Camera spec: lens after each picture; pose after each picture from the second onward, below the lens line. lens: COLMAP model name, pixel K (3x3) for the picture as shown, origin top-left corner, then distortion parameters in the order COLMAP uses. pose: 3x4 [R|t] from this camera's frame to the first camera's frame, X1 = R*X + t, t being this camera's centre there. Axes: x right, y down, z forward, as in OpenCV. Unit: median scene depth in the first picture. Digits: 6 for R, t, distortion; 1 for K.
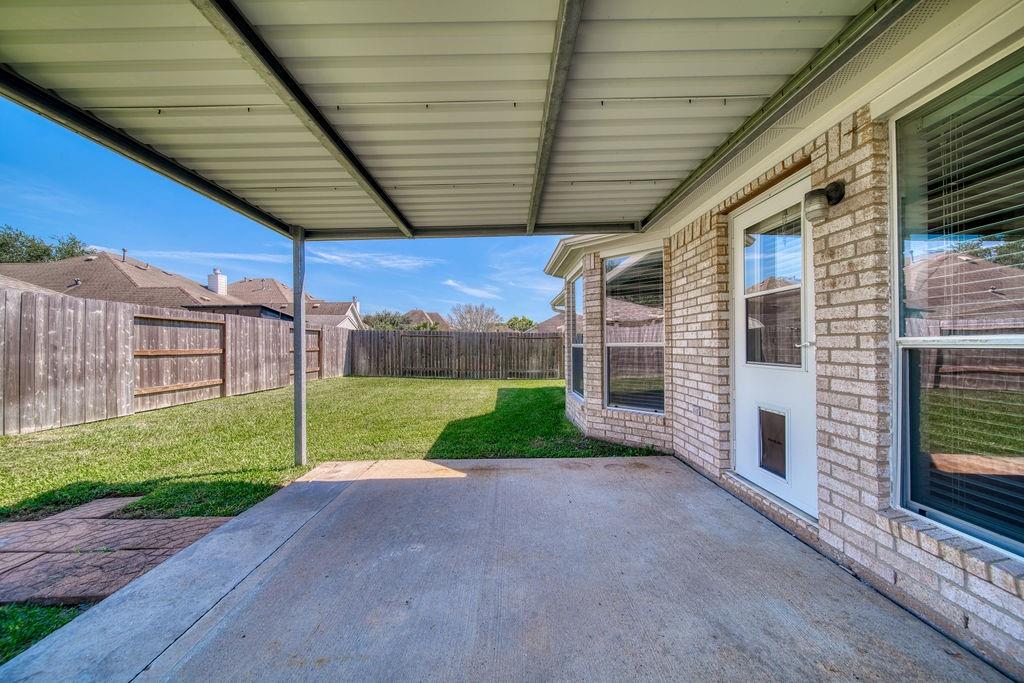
lens RADIAL K [[358.1, 0, 511.2], [0, 358.1, 338.3], [0, 0, 1]] dist [-0.000769, 0.000072]
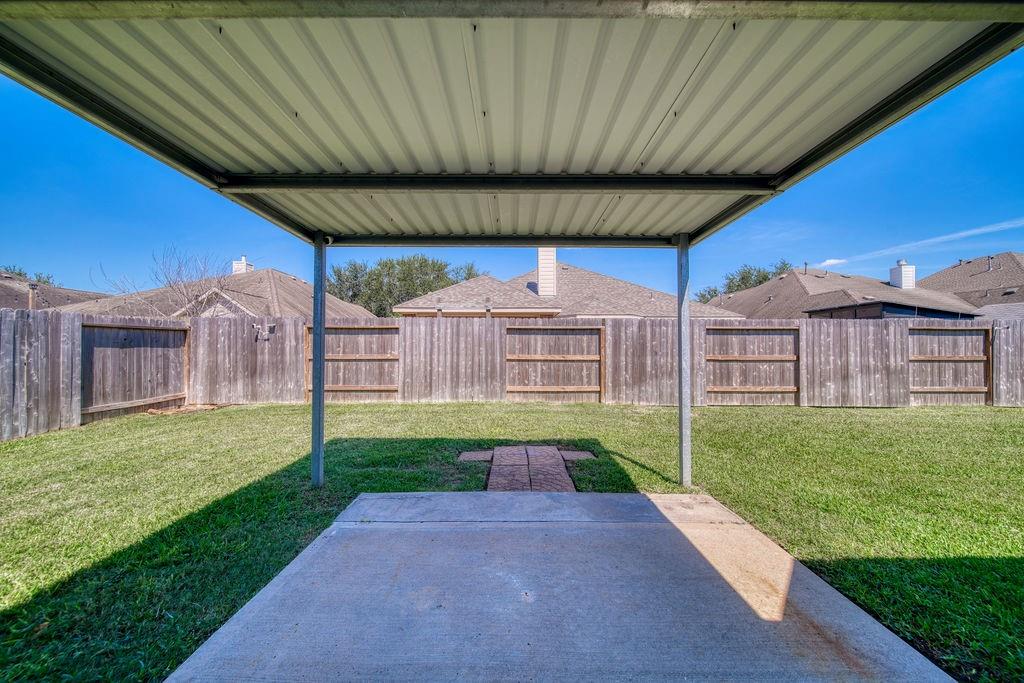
lens RADIAL K [[358.1, 0, 514.7], [0, 358.1, 345.2], [0, 0, 1]] dist [-0.000769, 0.000072]
pose [[-0.012933, -0.000696, -0.999916, 0.194043], [0.016193, 0.999868, -0.000905, -0.011642], [0.999785, -0.016203, -0.012921, 0.306763]]
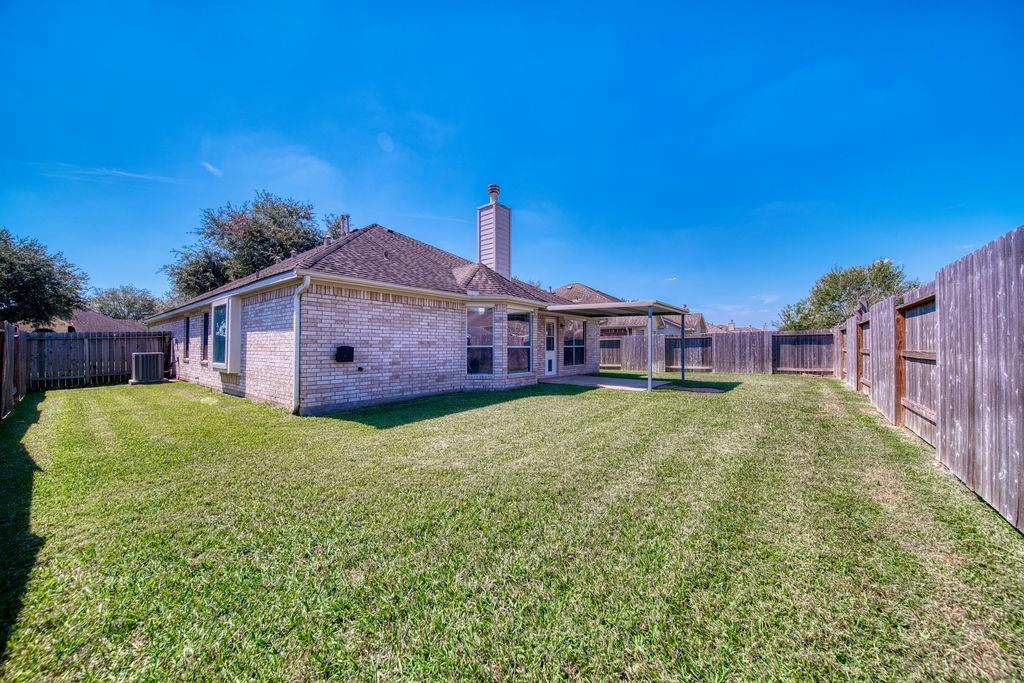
lens RADIAL K [[358.1, 0, 510.6], [0, 358.1, 342.4], [0, 0, 1]] dist [-0.000769, 0.000072]
pose [[-0.769726, 0.012669, 0.638248, -0.802632], [-0.008349, 0.999518, -0.029910, 0.043546], [-0.638319, -0.028352, -0.769249, 2.000211]]
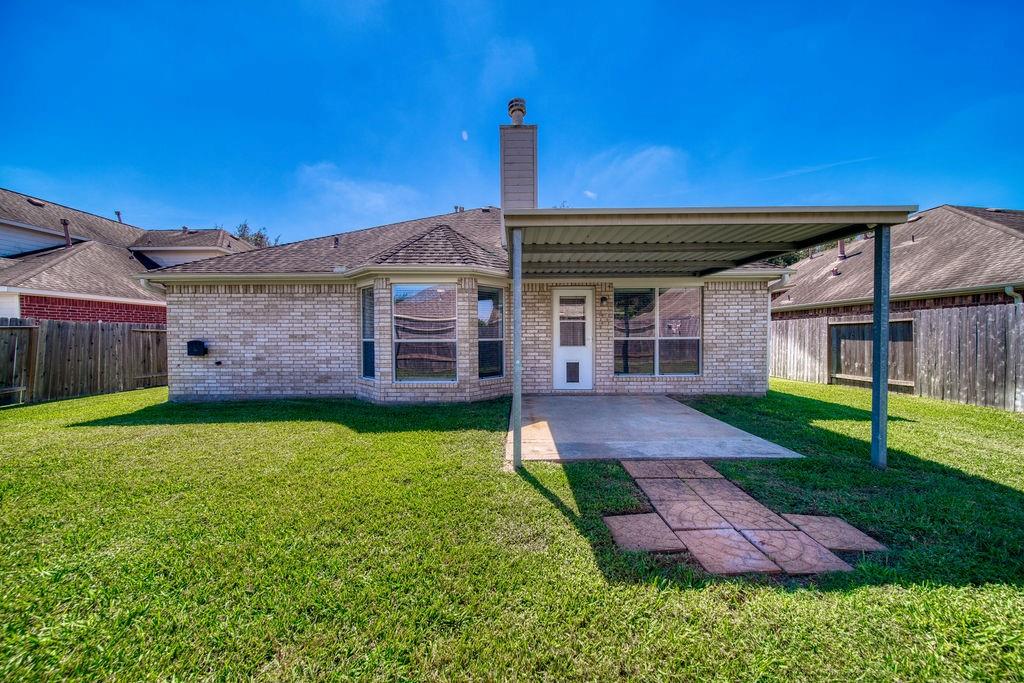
lens RADIAL K [[358.1, 0, 513.0], [0, 358.1, 339.8], [0, 0, 1]] dist [-0.000769, 0.000072]
pose [[0.017424, -0.006385, 0.999828, -0.836802], [-0.014516, 0.999873, 0.006638, 0.003809], [-0.999743, -0.014629, 0.017329, 0.537459]]
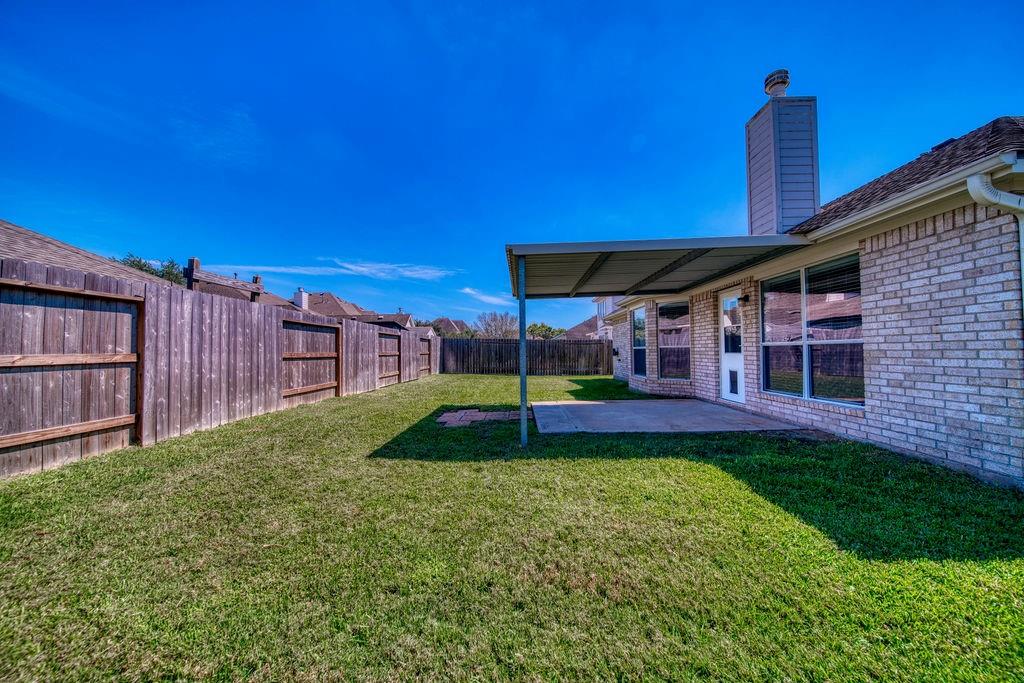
lens RADIAL K [[358.1, 0, 509.4], [0, 358.1, 340.5], [0, 0, 1]] dist [-0.000769, 0.000072]
pose [[0.999231, -0.005933, -0.038758, -0.313125], [0.005504, 0.999923, -0.011143, 0.000133], [0.038821, 0.010921, 0.999186, -0.648194]]
